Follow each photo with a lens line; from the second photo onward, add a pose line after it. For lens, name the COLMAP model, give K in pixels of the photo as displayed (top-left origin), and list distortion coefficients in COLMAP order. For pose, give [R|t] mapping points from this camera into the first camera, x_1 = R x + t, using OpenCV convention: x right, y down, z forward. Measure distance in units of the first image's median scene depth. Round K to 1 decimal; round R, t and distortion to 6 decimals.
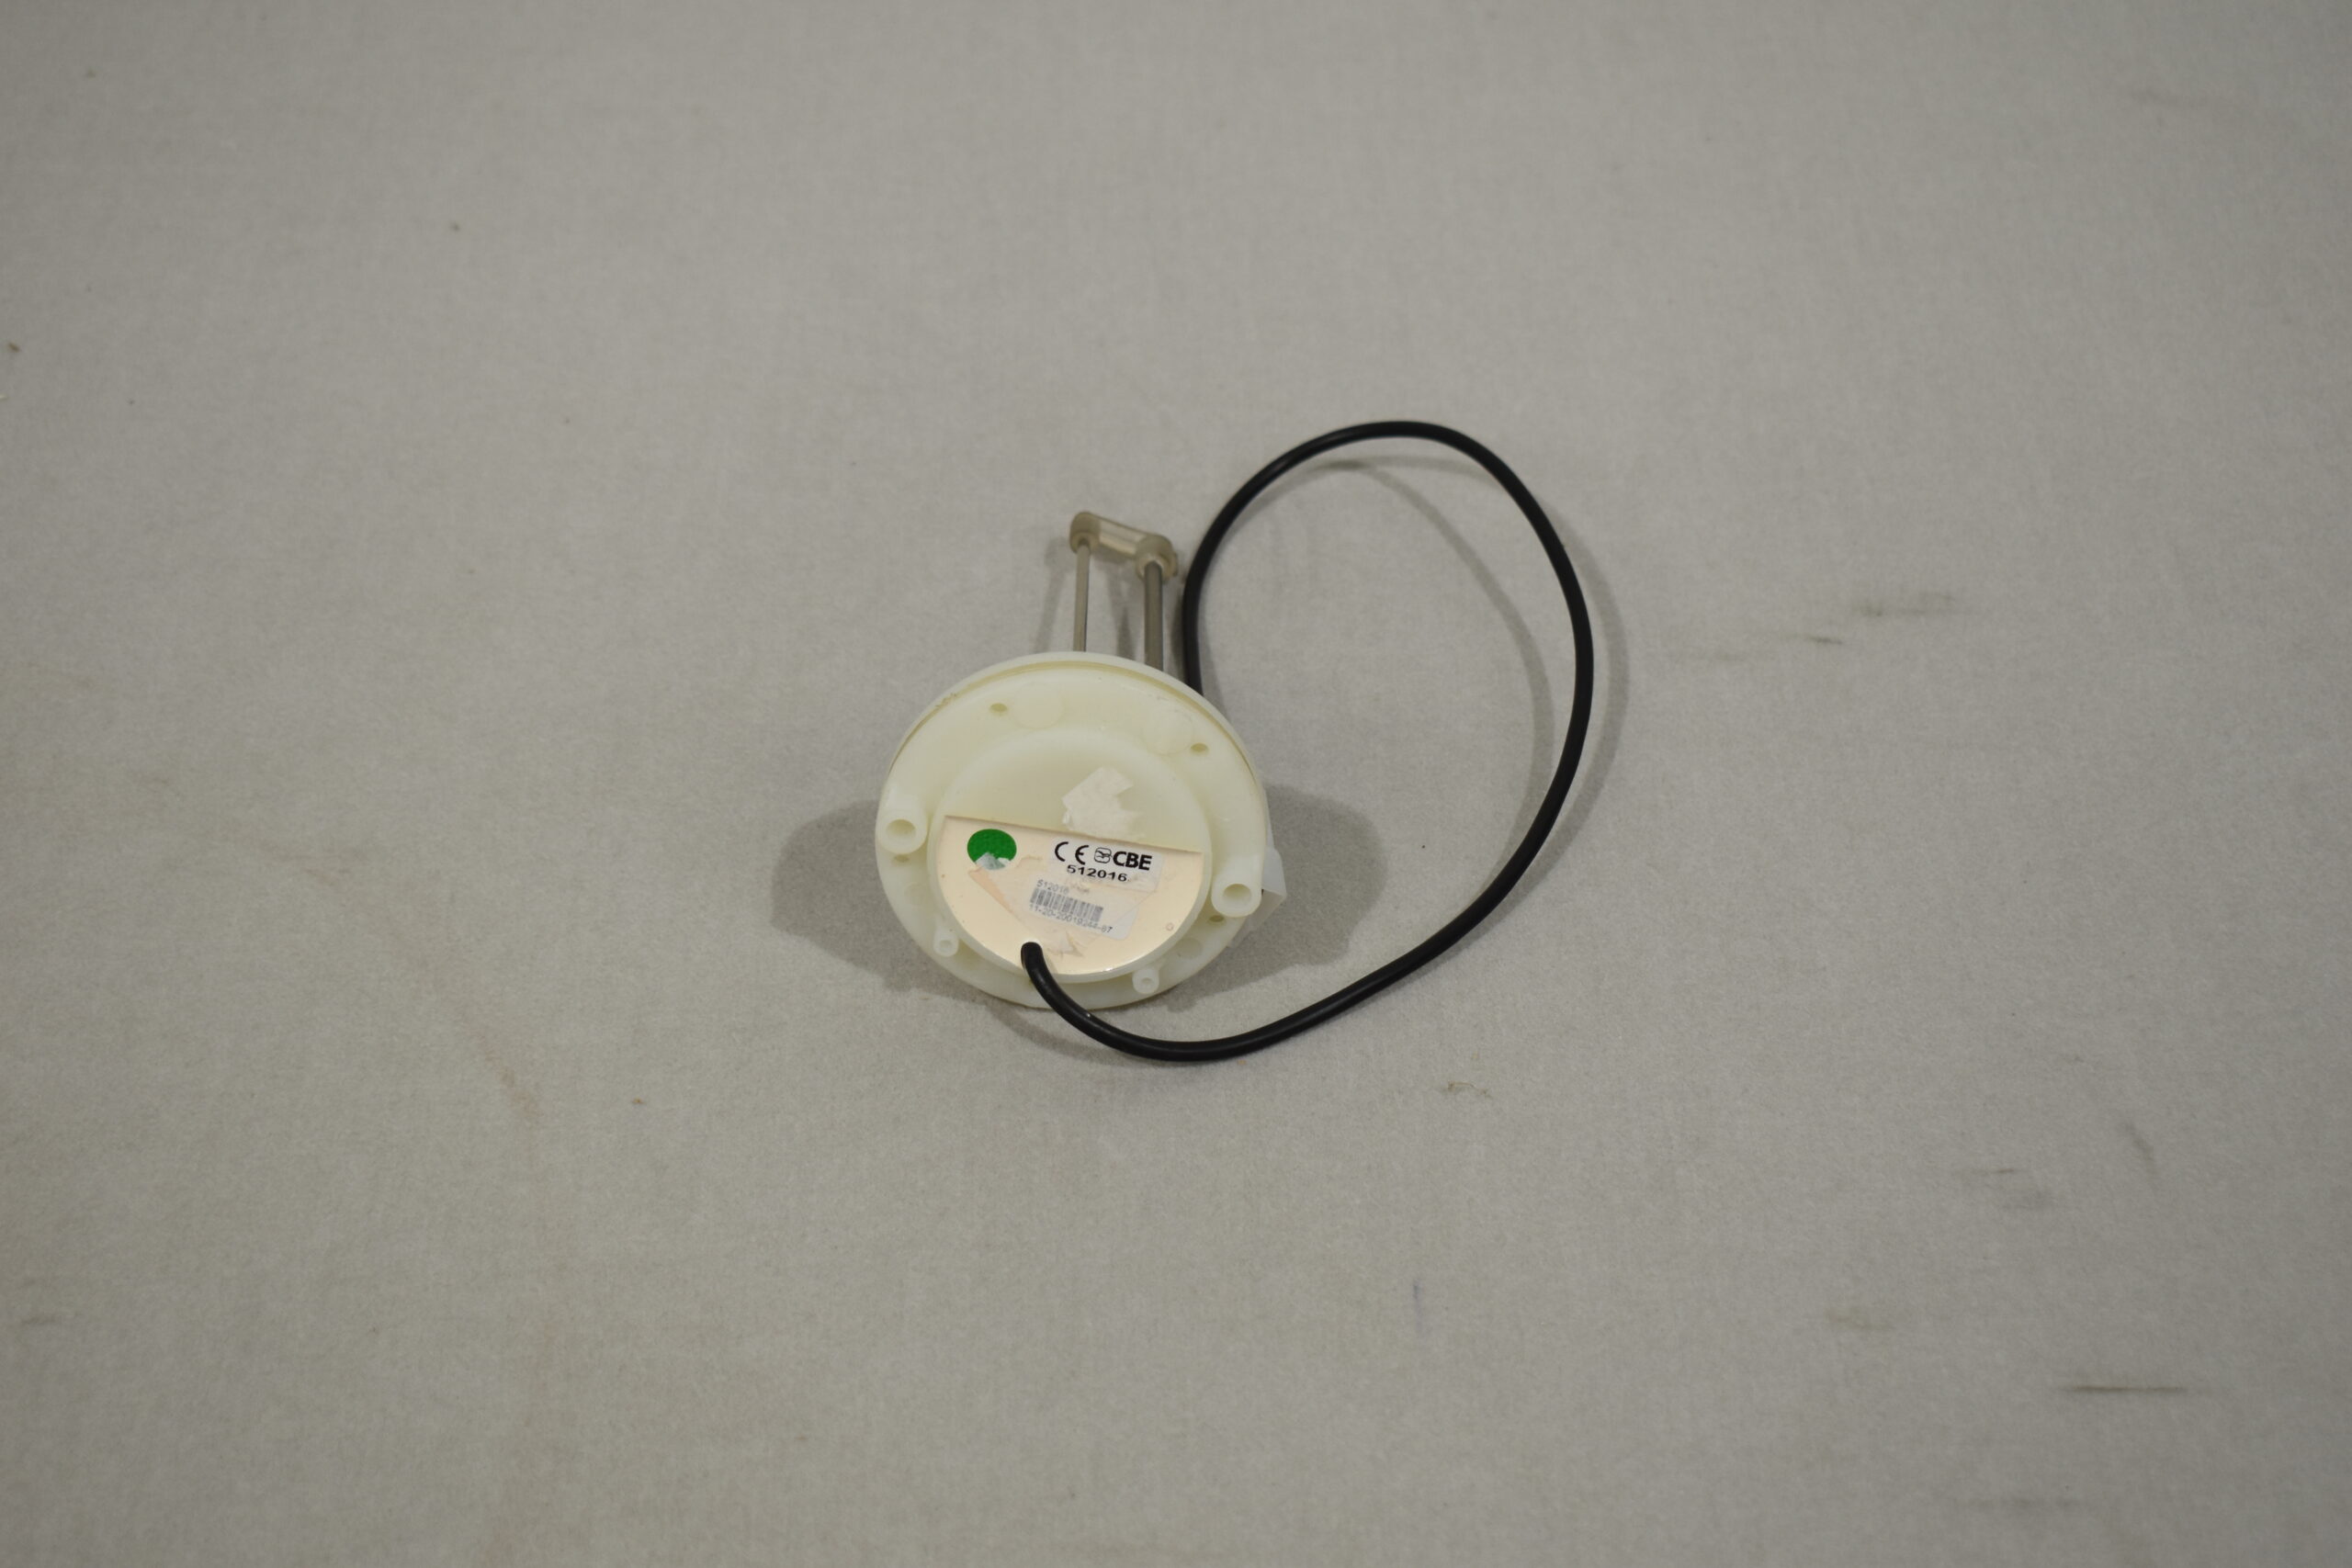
lens RADIAL K [[3740.4, 0, 1173.1], [0, 3740.4, 784.6], [0, 0, 1]] dist [-0.013943, 0.000000]
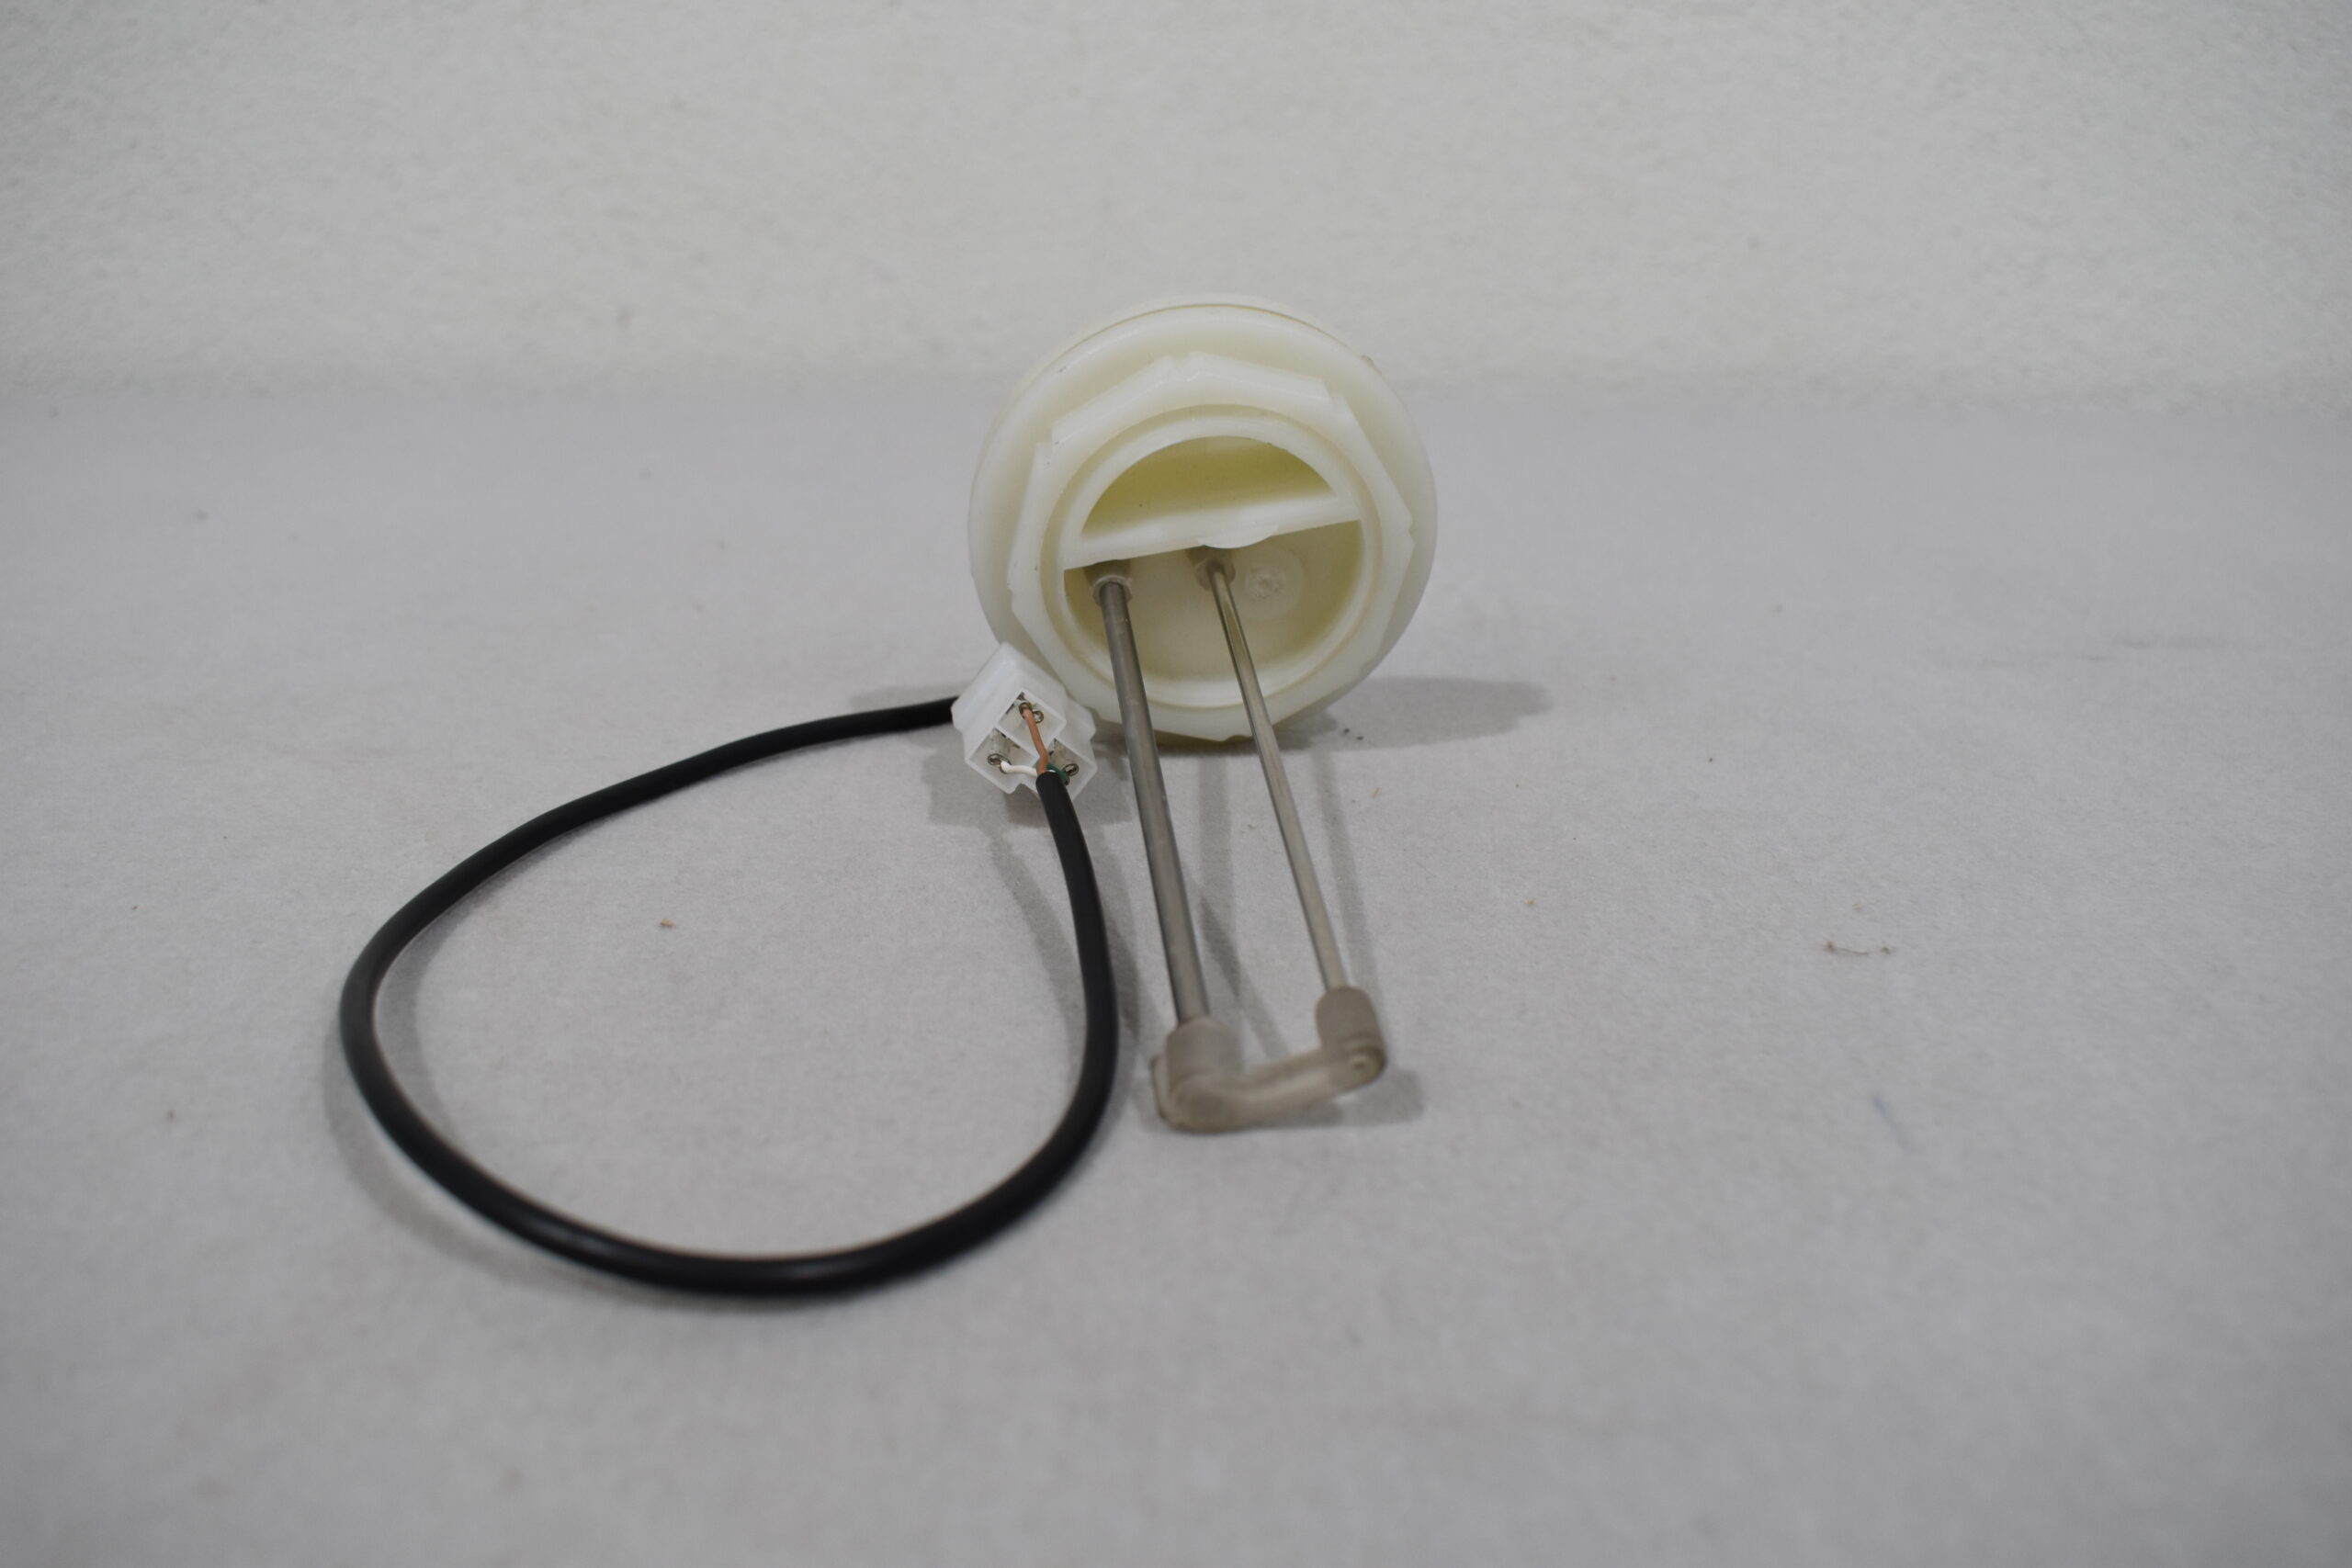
lens RADIAL K [[2130.0, 0, 1173.1], [0, 2130.0, 795.3], [0, 0, 1]] dist [-0.092029, 0.000000]
pose [[0.999862, 0.011547, -0.011979, -0.045038], [-0.015218, 0.925725, -0.377890, 0.210247], [0.006725, 0.378020, 0.925773, 0.630560]]
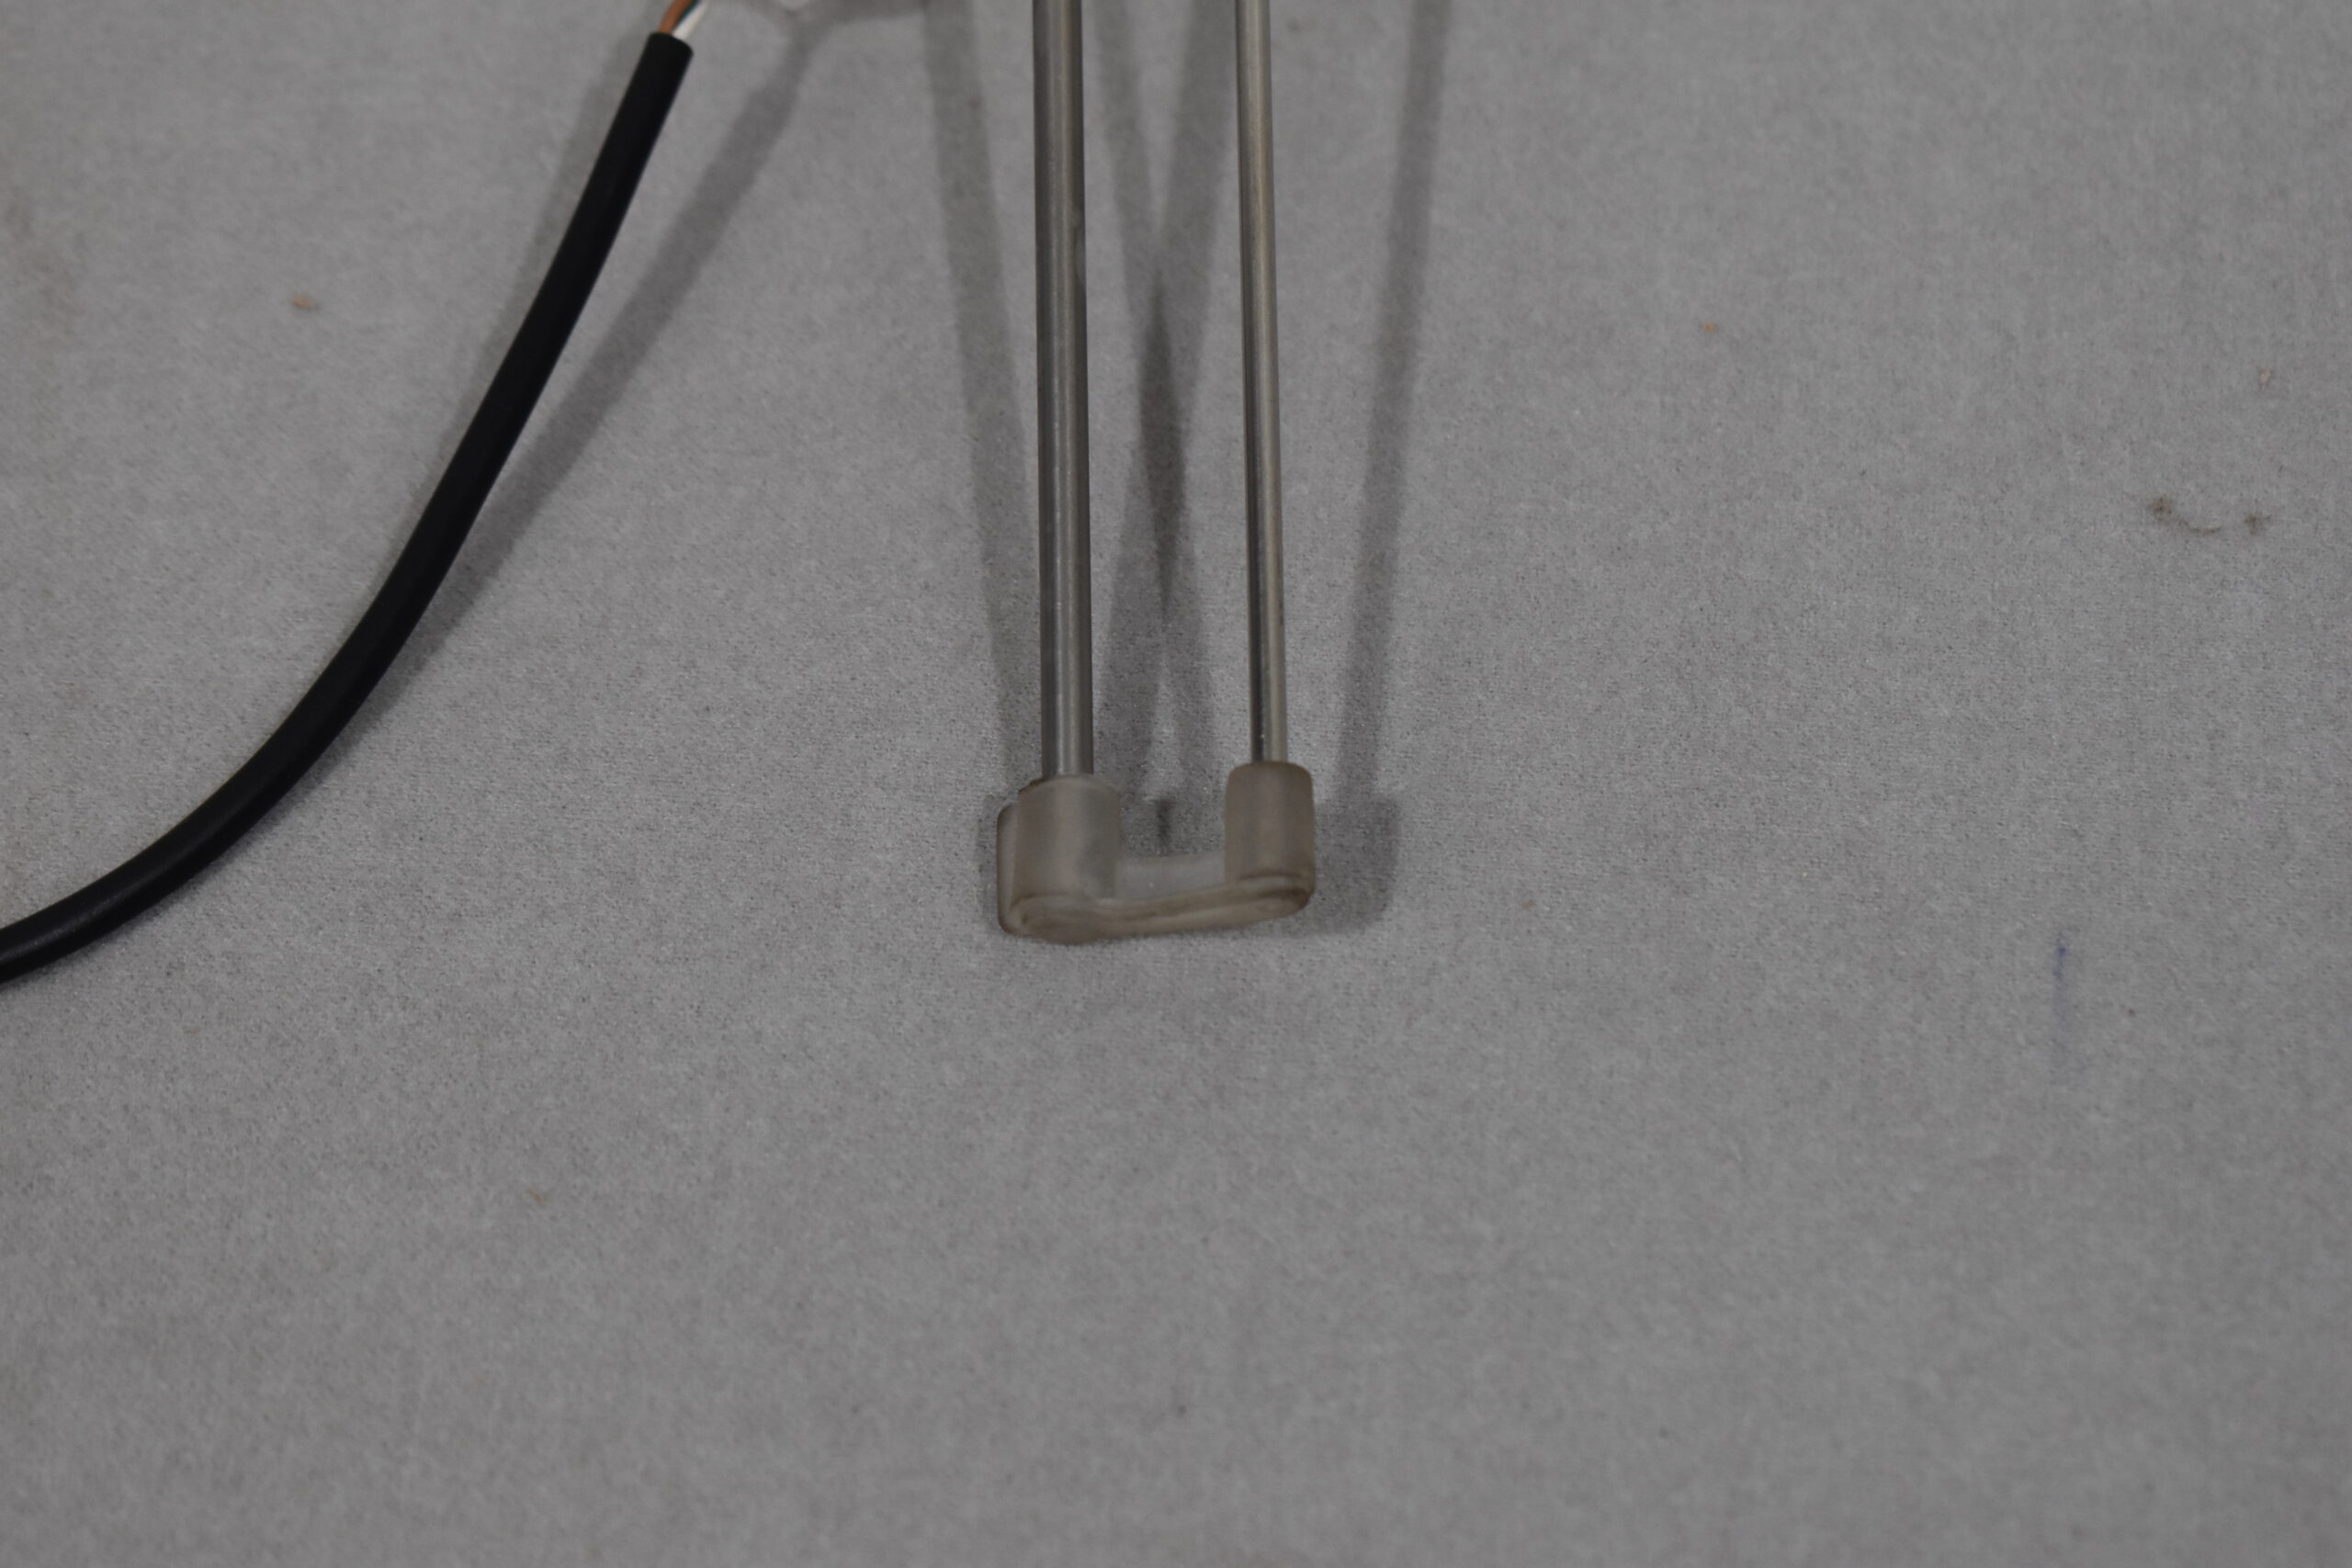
lens RADIAL K [[5478.9, 0, 1174.9], [0, 5478.9, 784.2], [0, 0, 1]] dist [0.059279, 0.000000]
pose [[0.991883, 0.096565, -0.082730, 0.014954], [-0.072819, 0.964723, 0.252995, -0.029379], [0.104242, -0.244917, 0.963924, 0.385801]]
